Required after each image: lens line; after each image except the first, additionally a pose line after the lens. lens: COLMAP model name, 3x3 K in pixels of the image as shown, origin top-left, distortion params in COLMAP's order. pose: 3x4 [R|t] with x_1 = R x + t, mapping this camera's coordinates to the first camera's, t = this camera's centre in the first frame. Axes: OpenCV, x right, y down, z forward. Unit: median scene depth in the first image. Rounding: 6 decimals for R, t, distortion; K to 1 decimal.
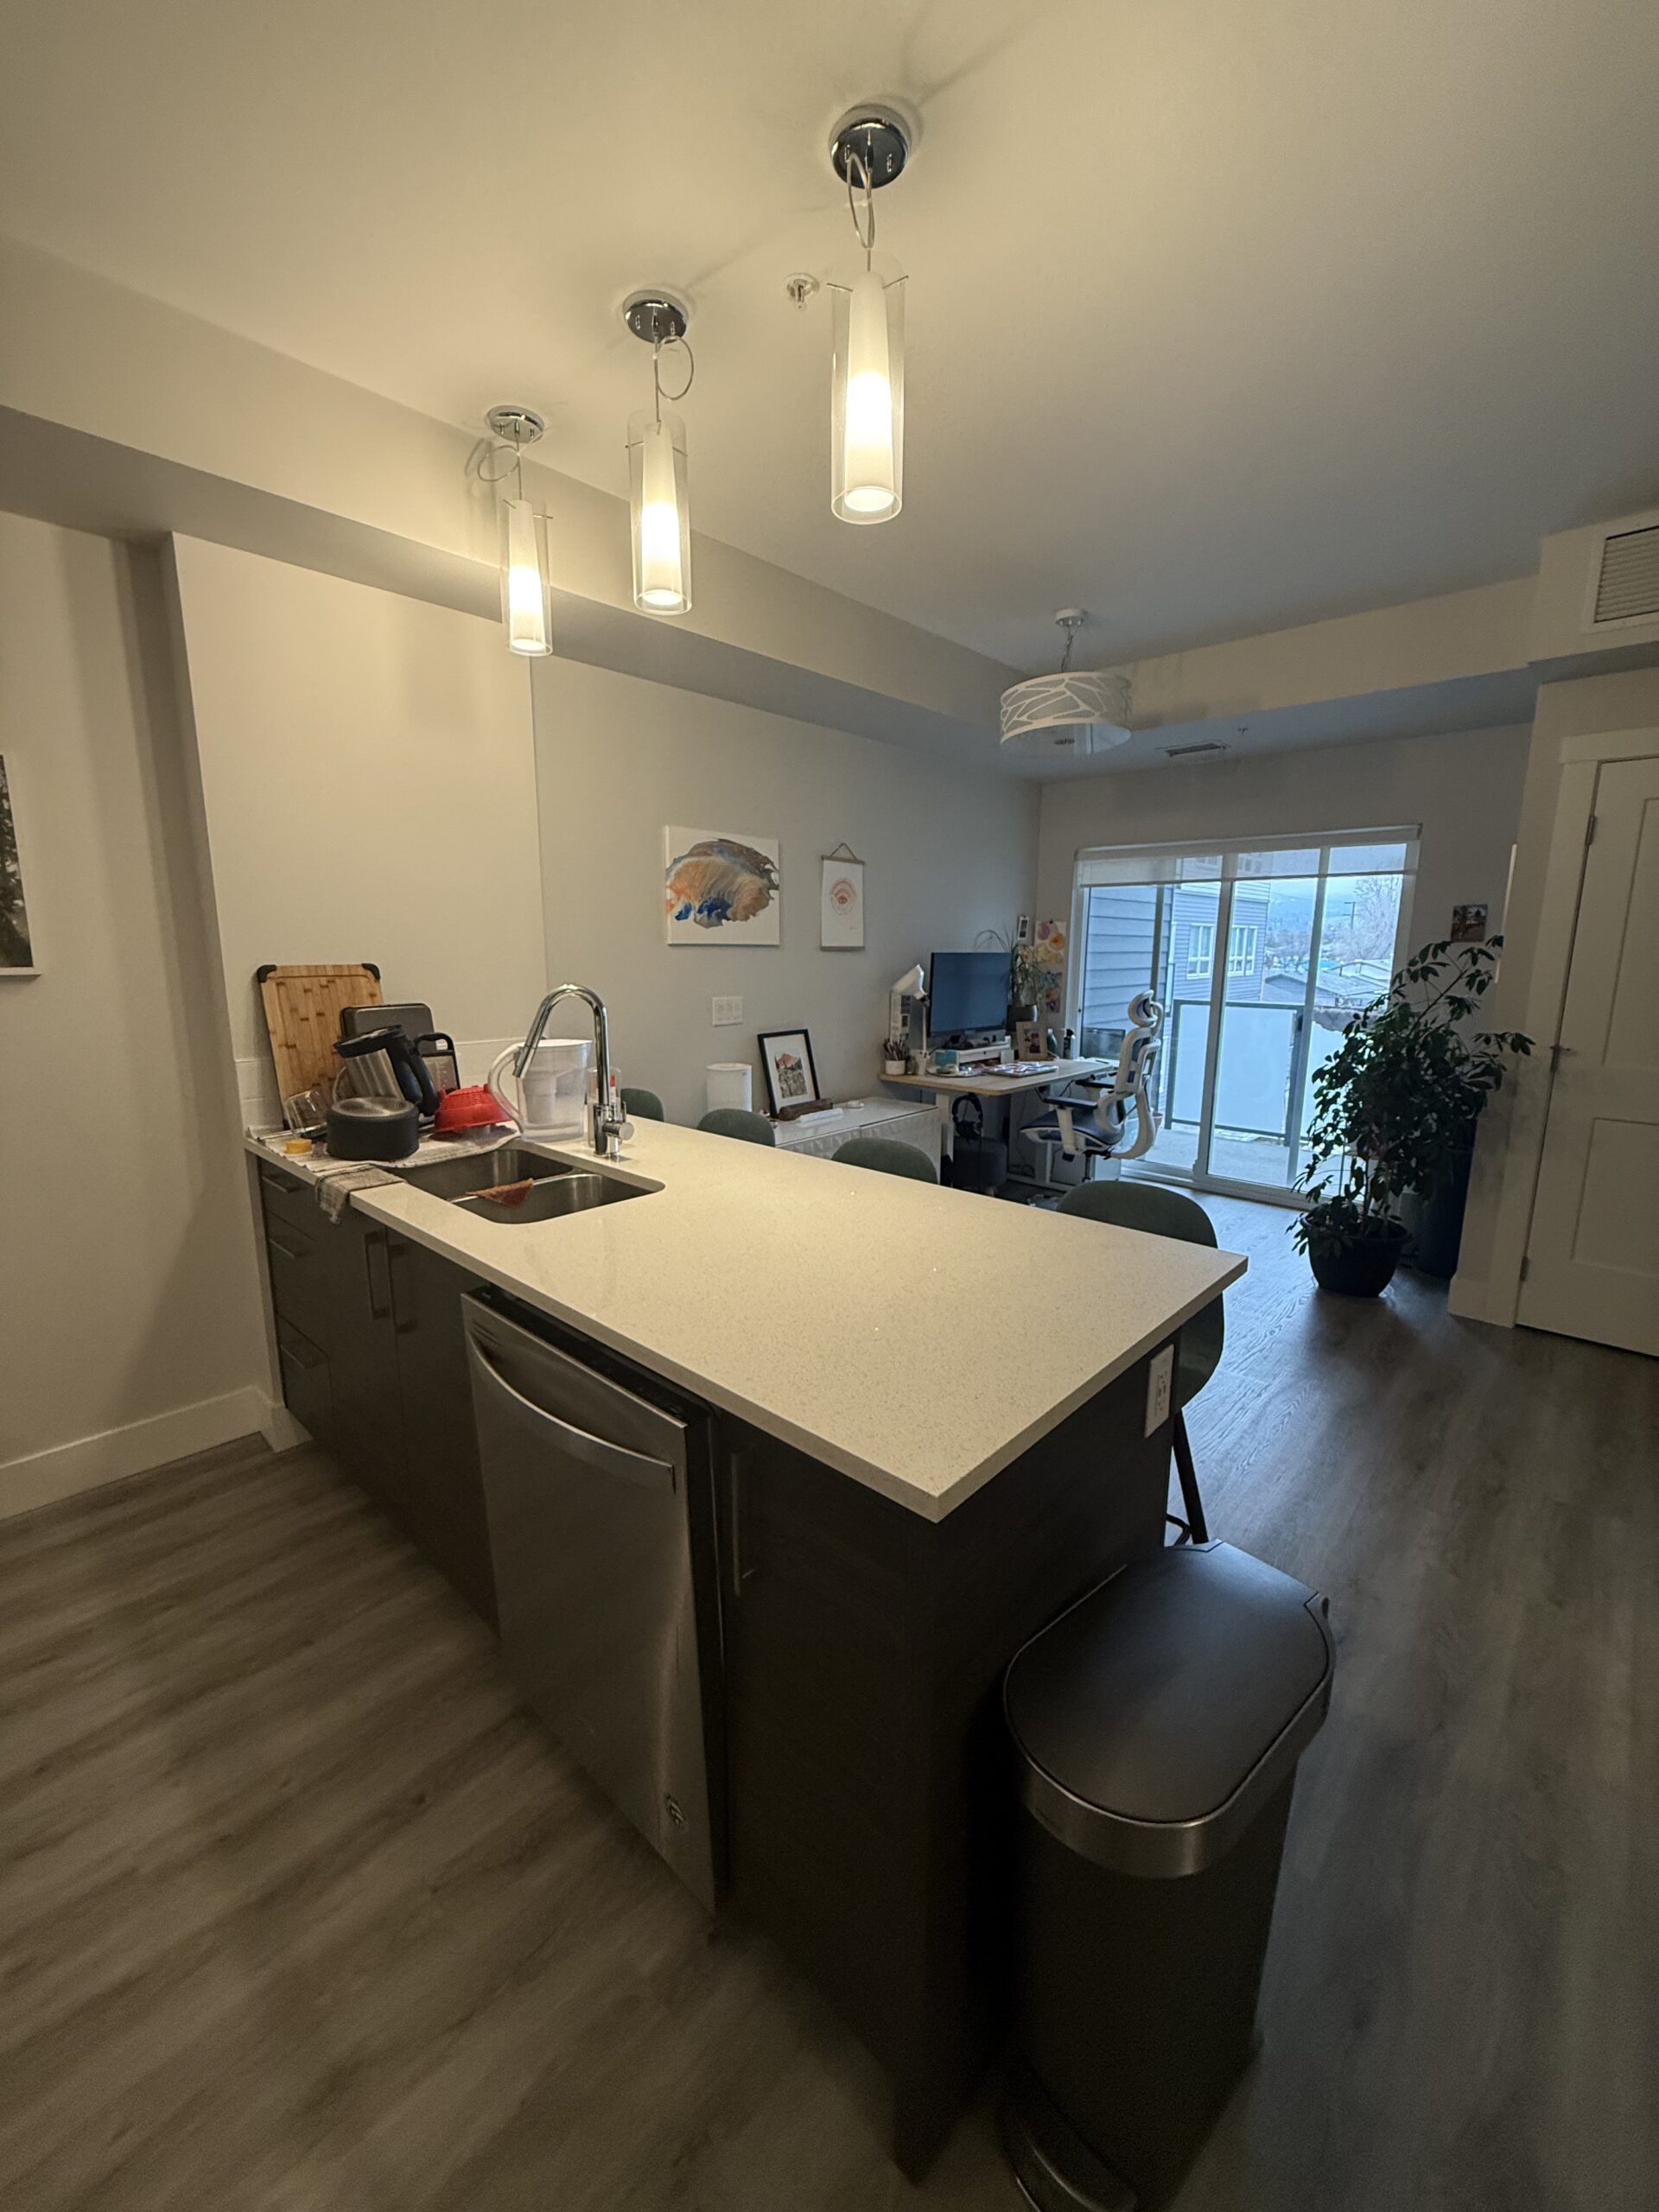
lens RADIAL K [[878.4, 0, 829.0], [0, 878.4, 1110.3], [0, 0, 1]] dist [-0.000300, 0.000365]
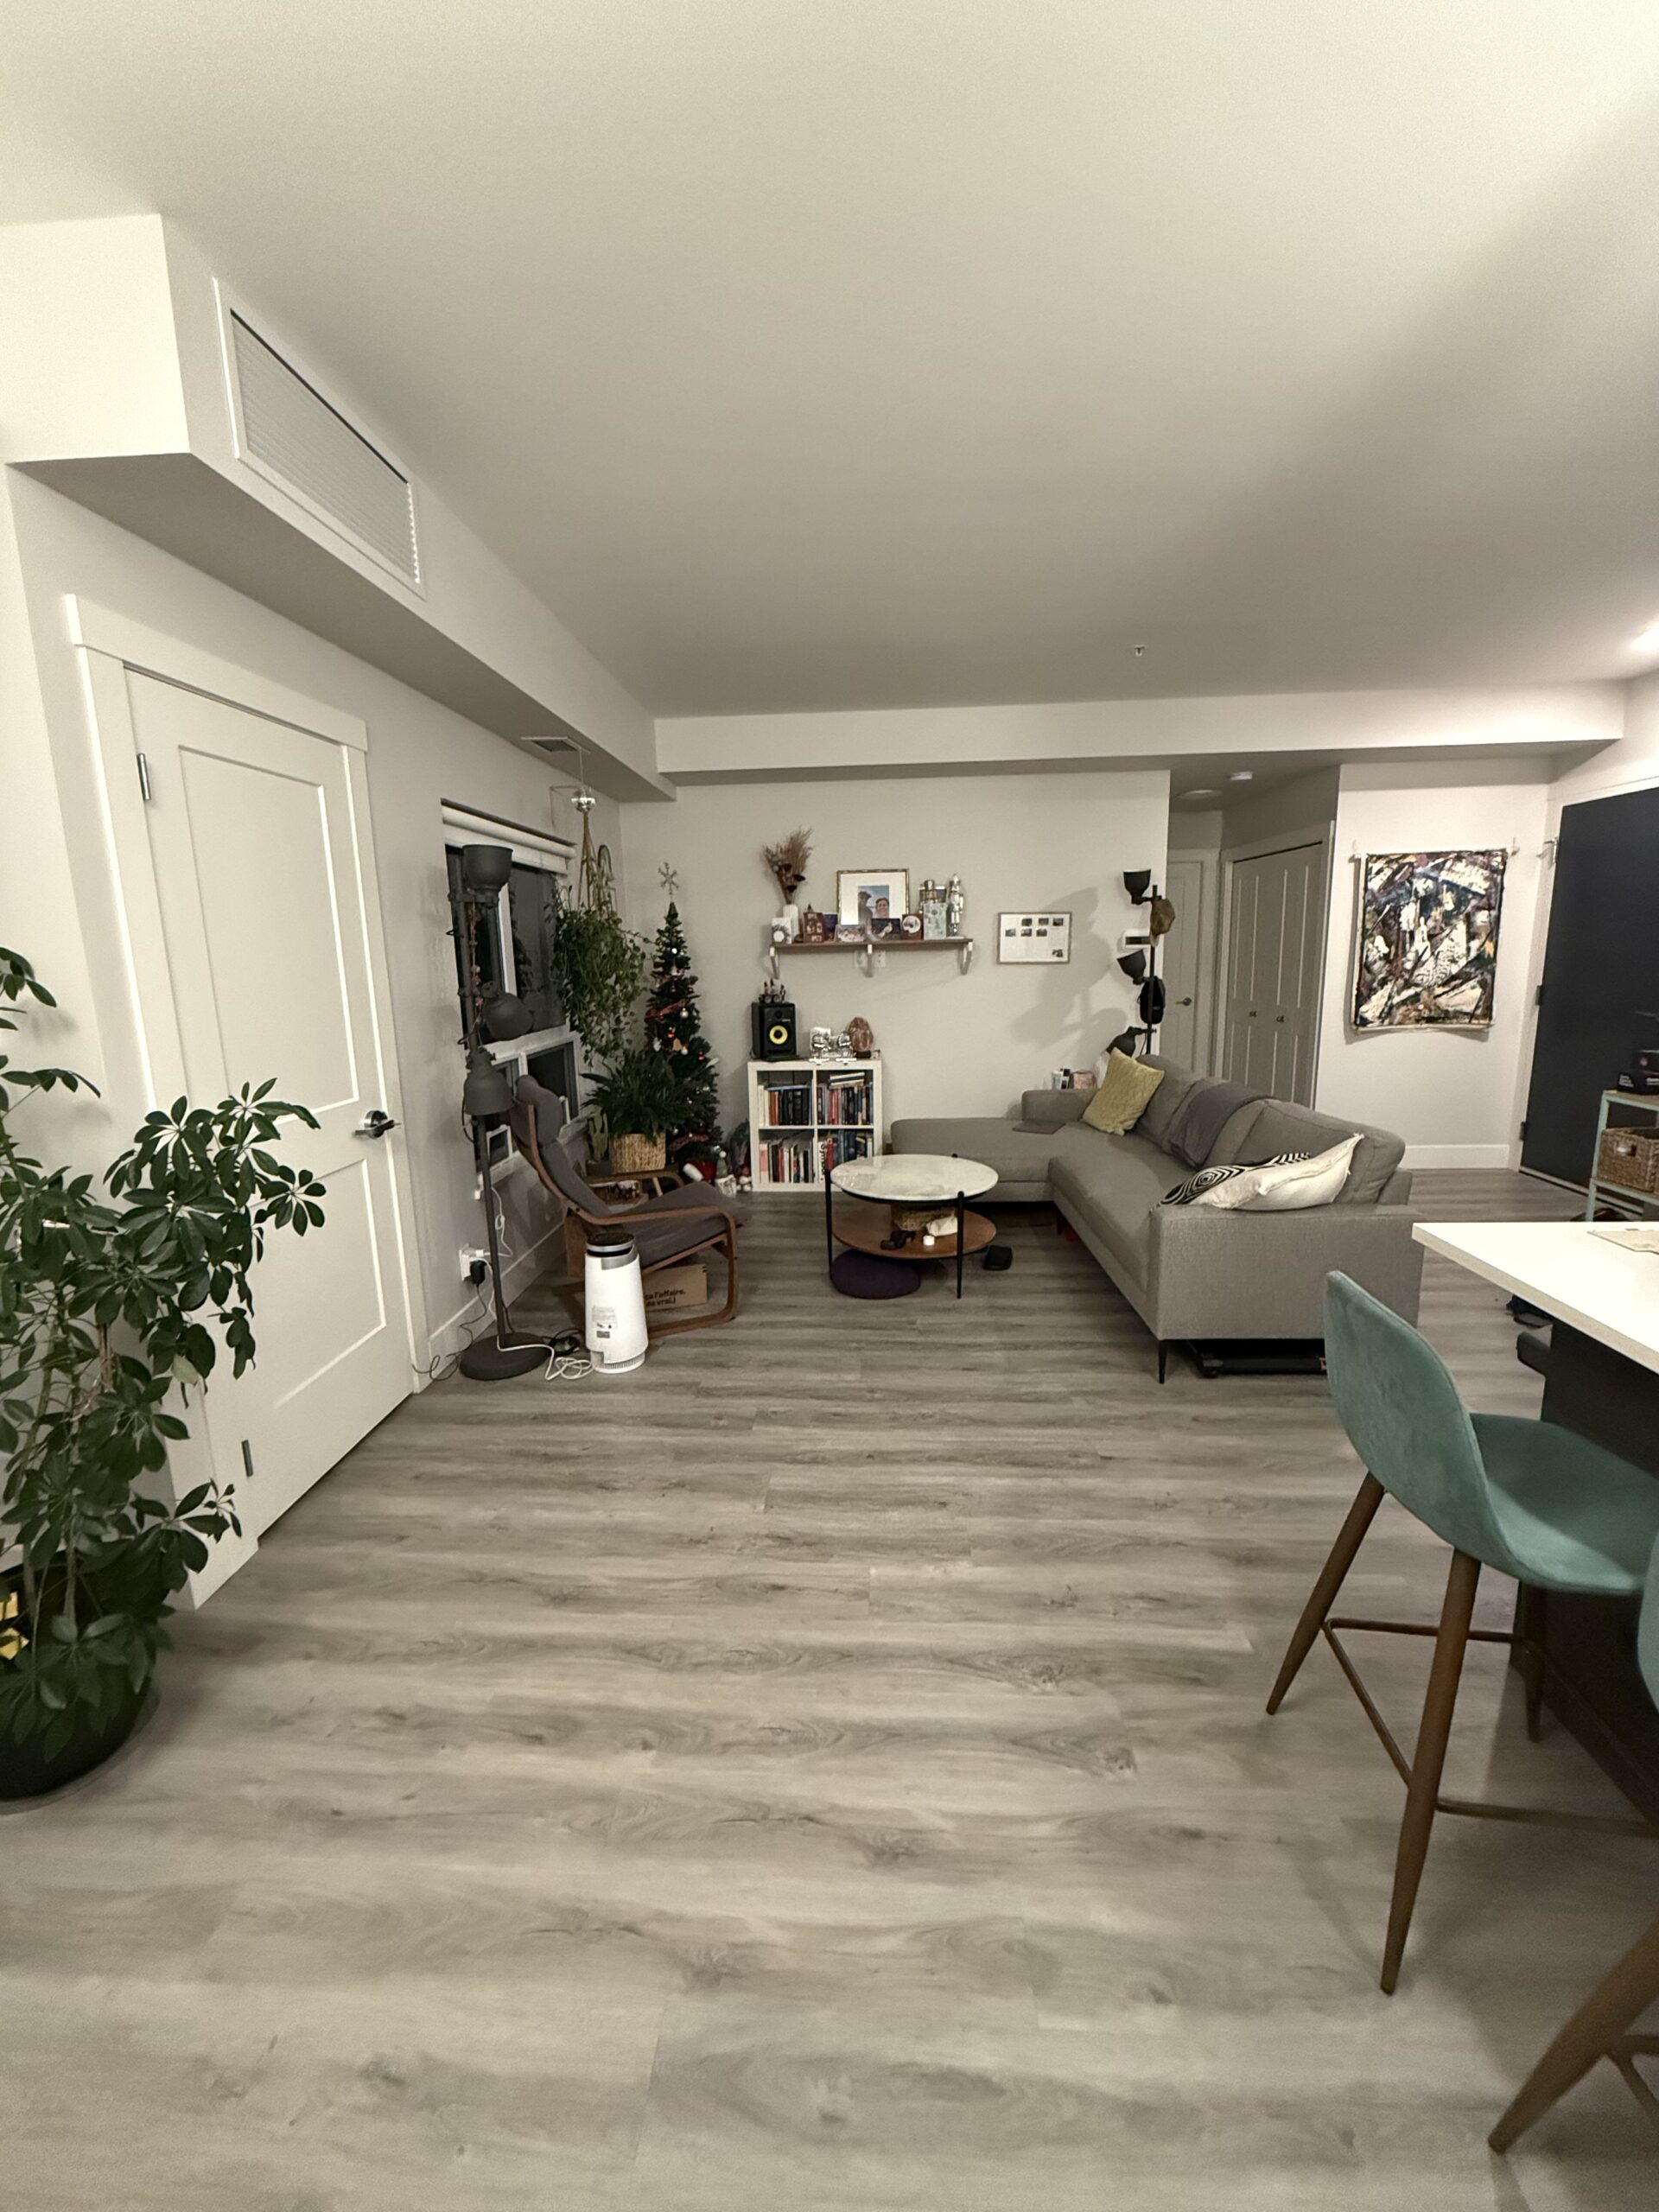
lens RADIAL K [[878.4, 0, 826.3], [0, 878.4, 1097.1], [0, 0, 1]] dist [-0.000300, 0.000365]
pose [[-0.629237, -0.122491, 0.767500, 0.051516], [0.162438, 0.944968, 0.283990, -0.184233], [-0.760049, 0.303368, -0.574712, 0.945184]]
